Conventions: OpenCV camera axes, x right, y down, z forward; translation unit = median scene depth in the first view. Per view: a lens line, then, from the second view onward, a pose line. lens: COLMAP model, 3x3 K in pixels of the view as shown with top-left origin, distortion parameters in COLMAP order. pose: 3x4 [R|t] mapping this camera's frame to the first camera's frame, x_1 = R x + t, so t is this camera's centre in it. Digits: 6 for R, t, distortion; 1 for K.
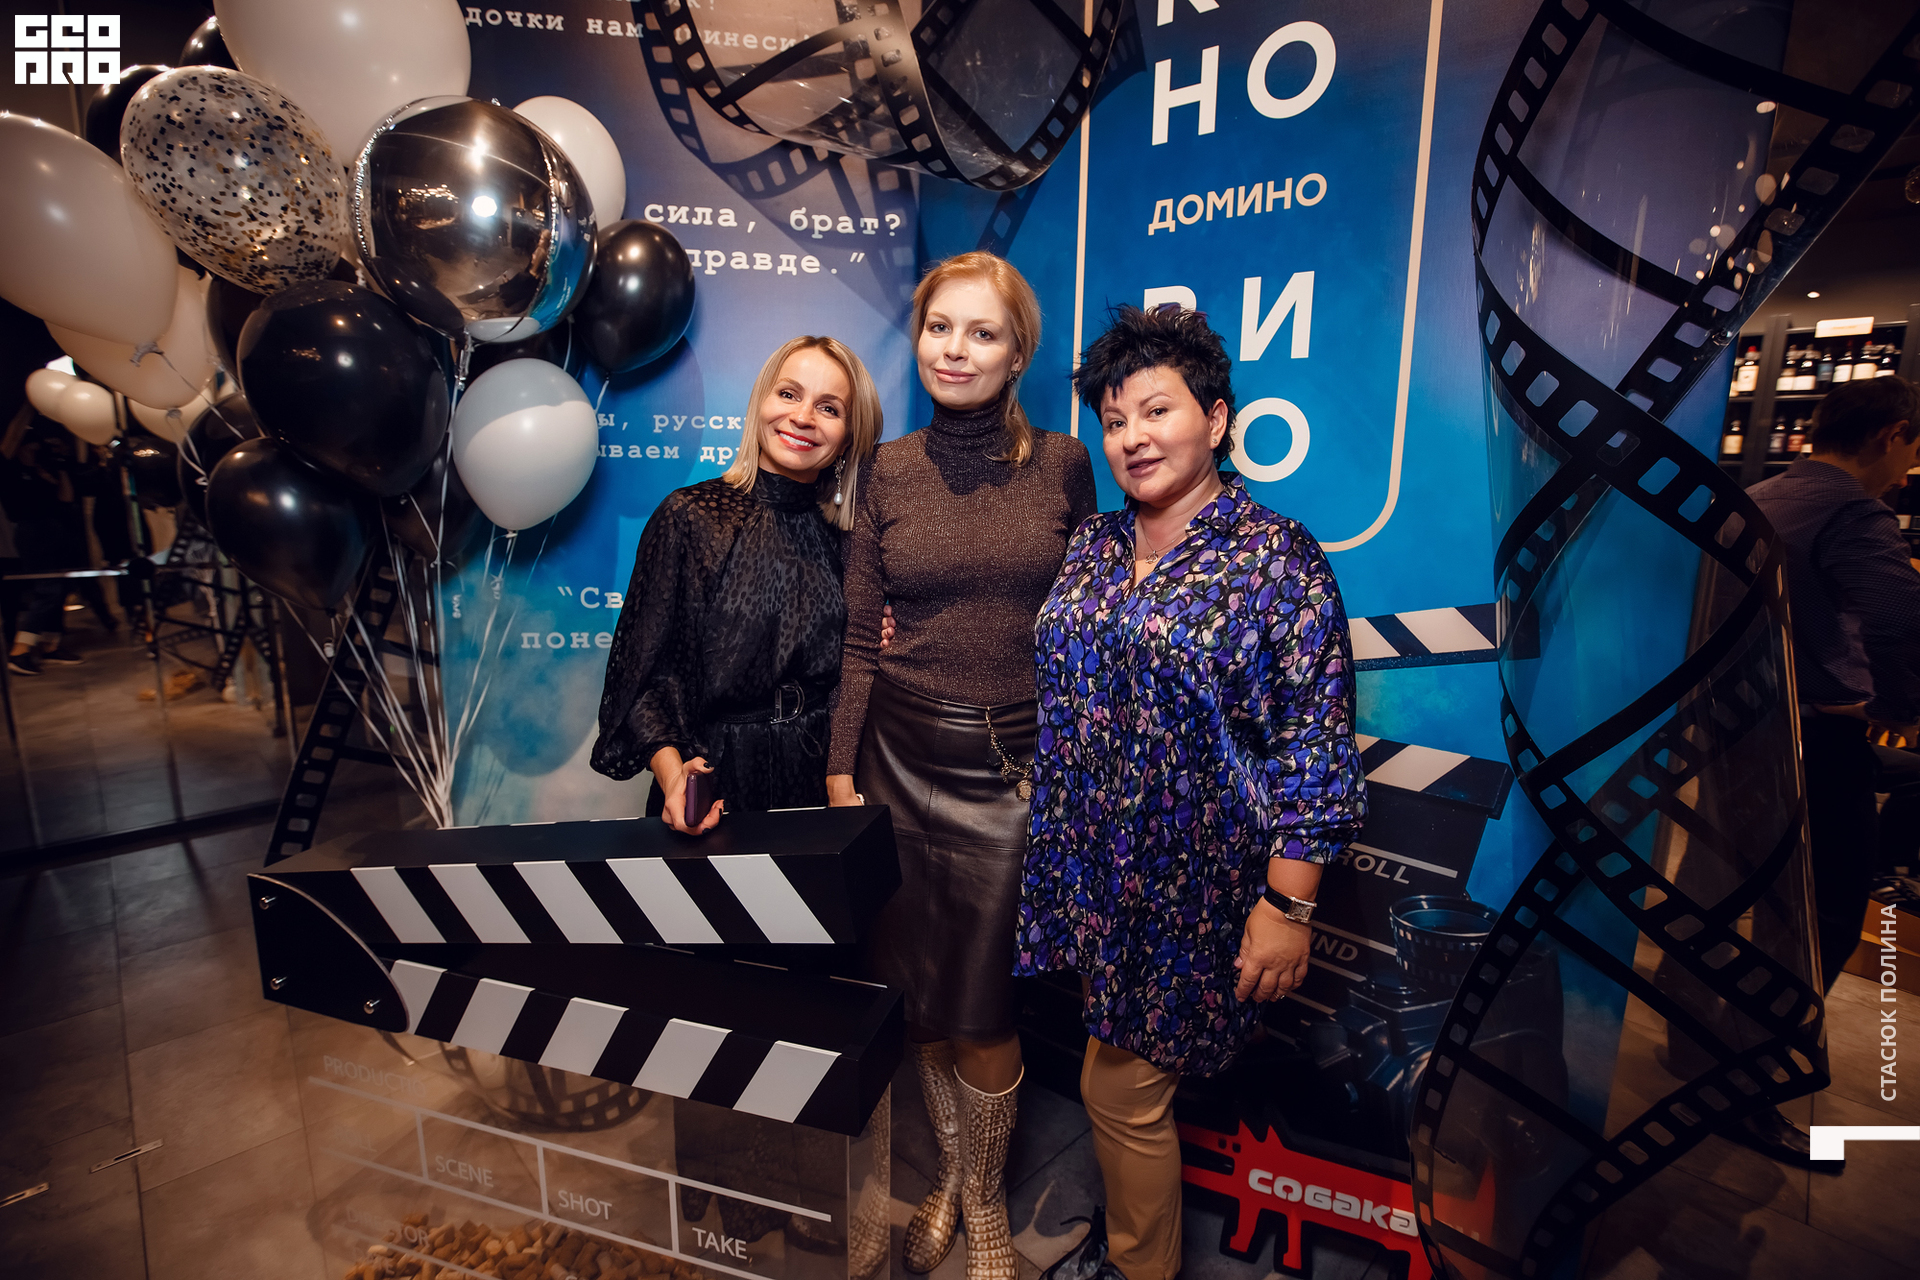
lens RADIAL K [[898.9, 0, 961.0], [0, 898.9, 640.7], [0, 0, 1]] dist [-0.049912, 0.021773]
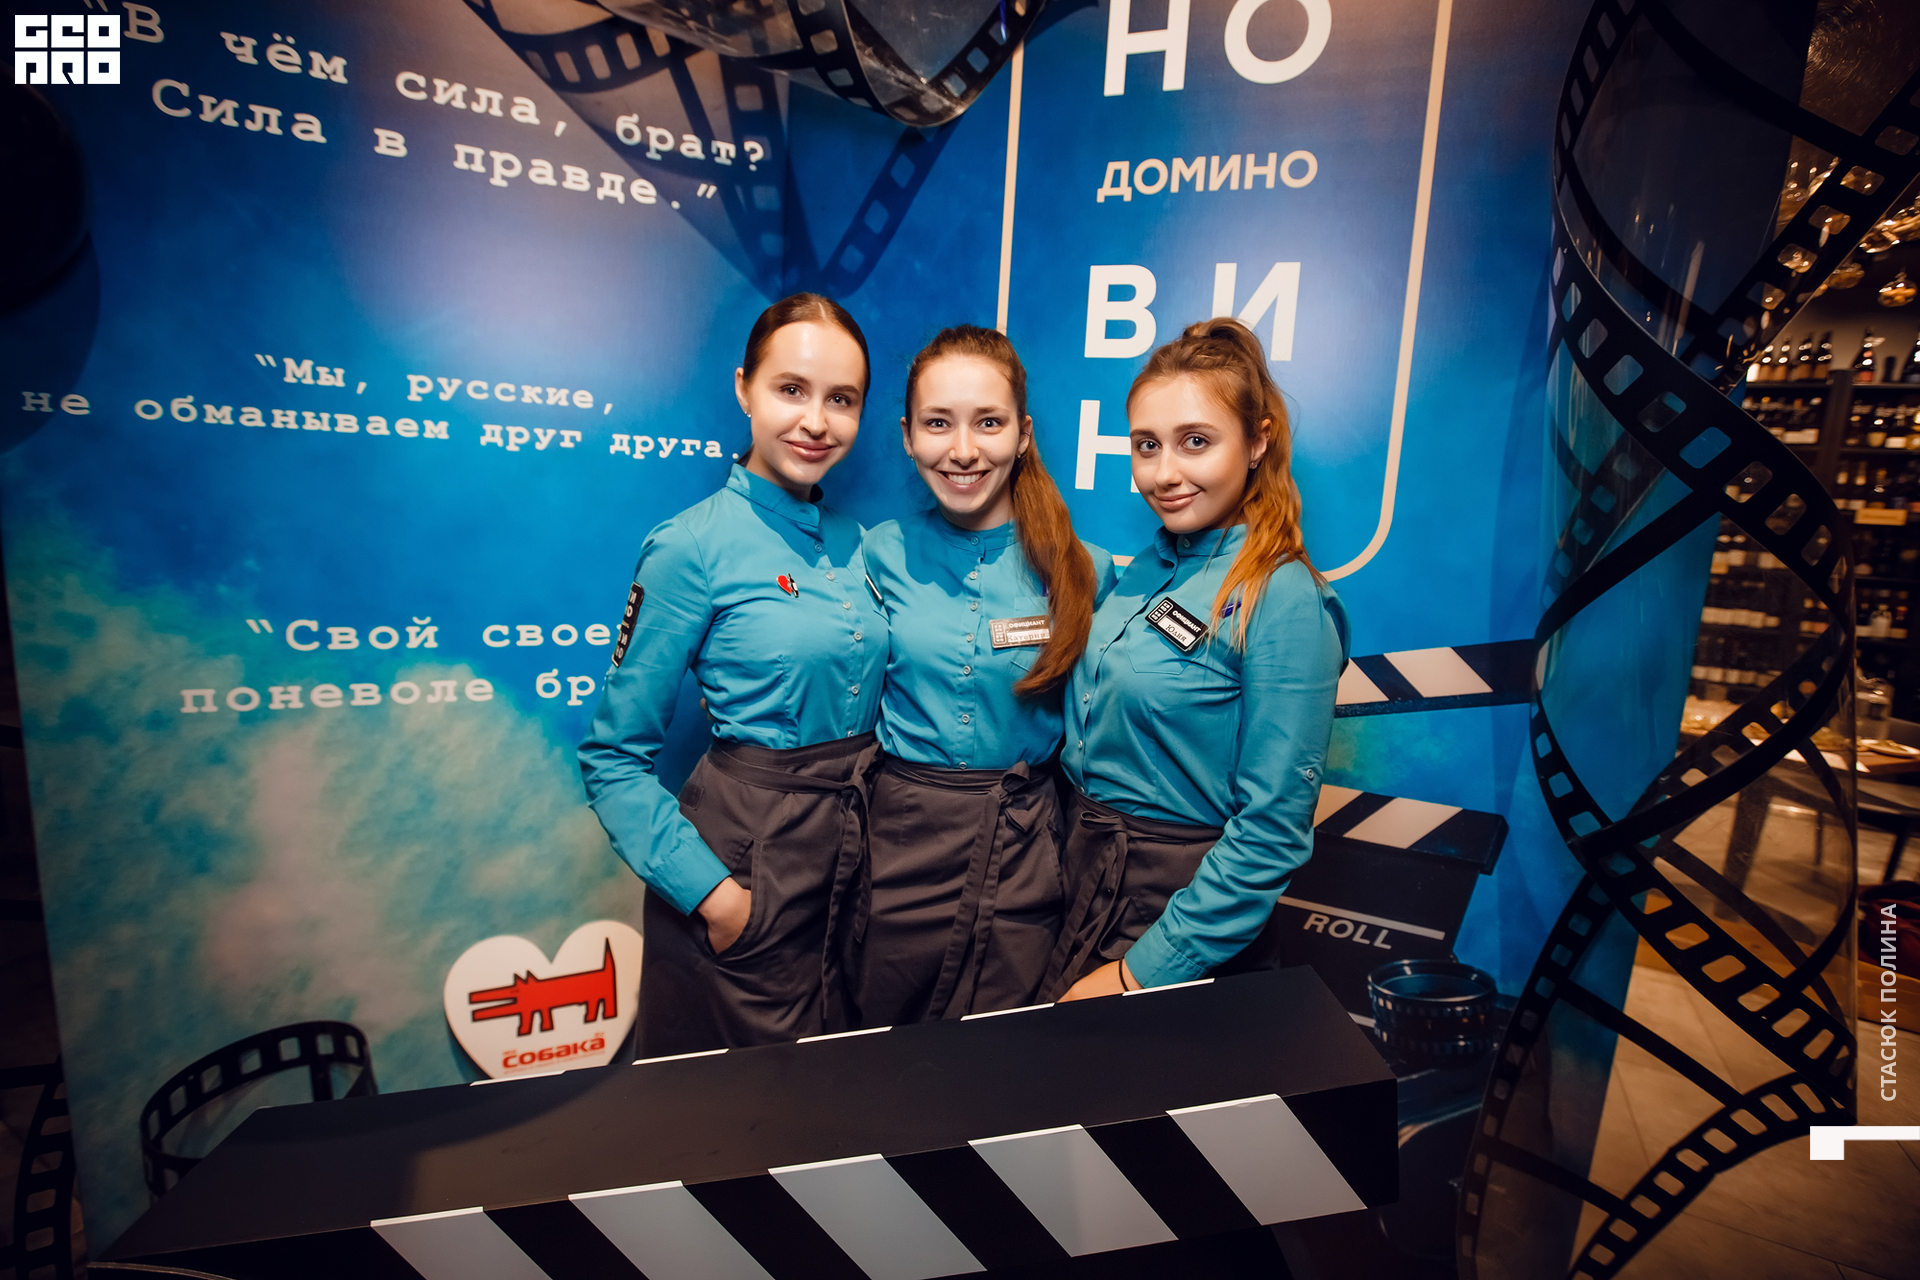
lens RADIAL K [[884.0, 0, 980.5], [0, 884.0, 630.4], [0, 0, 1]] dist [-0.046437, 0.015393]
pose [[0.951197, -0.011874, 0.308357, -0.149858], [0.015096, 0.999854, -0.008064, -0.046125], [-0.308216, 0.012325, 0.951237, 0.249087]]
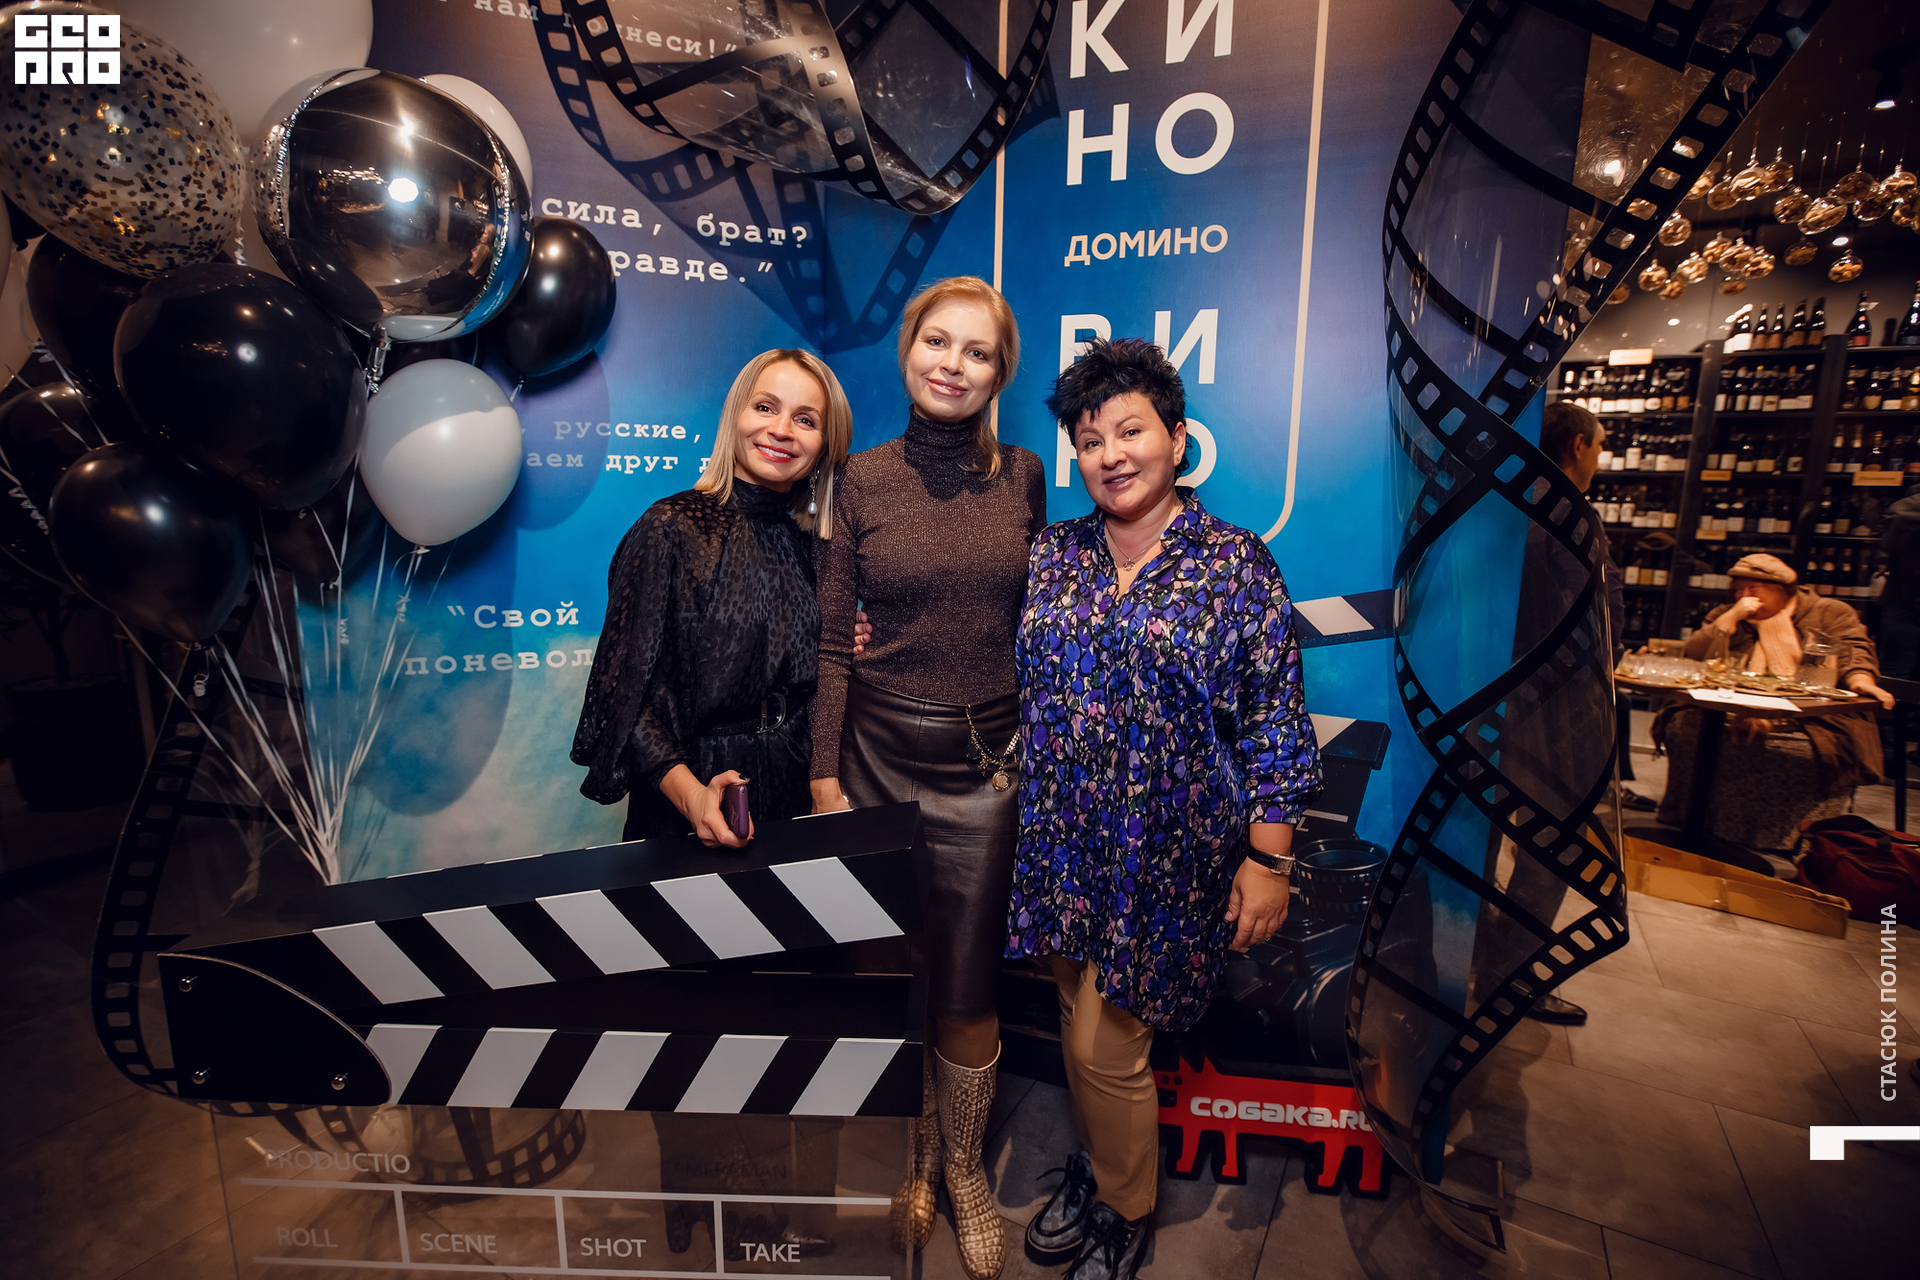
lens RADIAL K [[898.9, 0, 961.0], [0, 898.9, 640.7], [0, 0, 1]] dist [-0.049912, 0.021773]
pose [[0.963893, -0.045365, 0.262396, -0.217366], [0.045872, 0.998939, 0.004199, -0.005349], [-0.262308, 0.007989, 0.964951, -0.023614]]
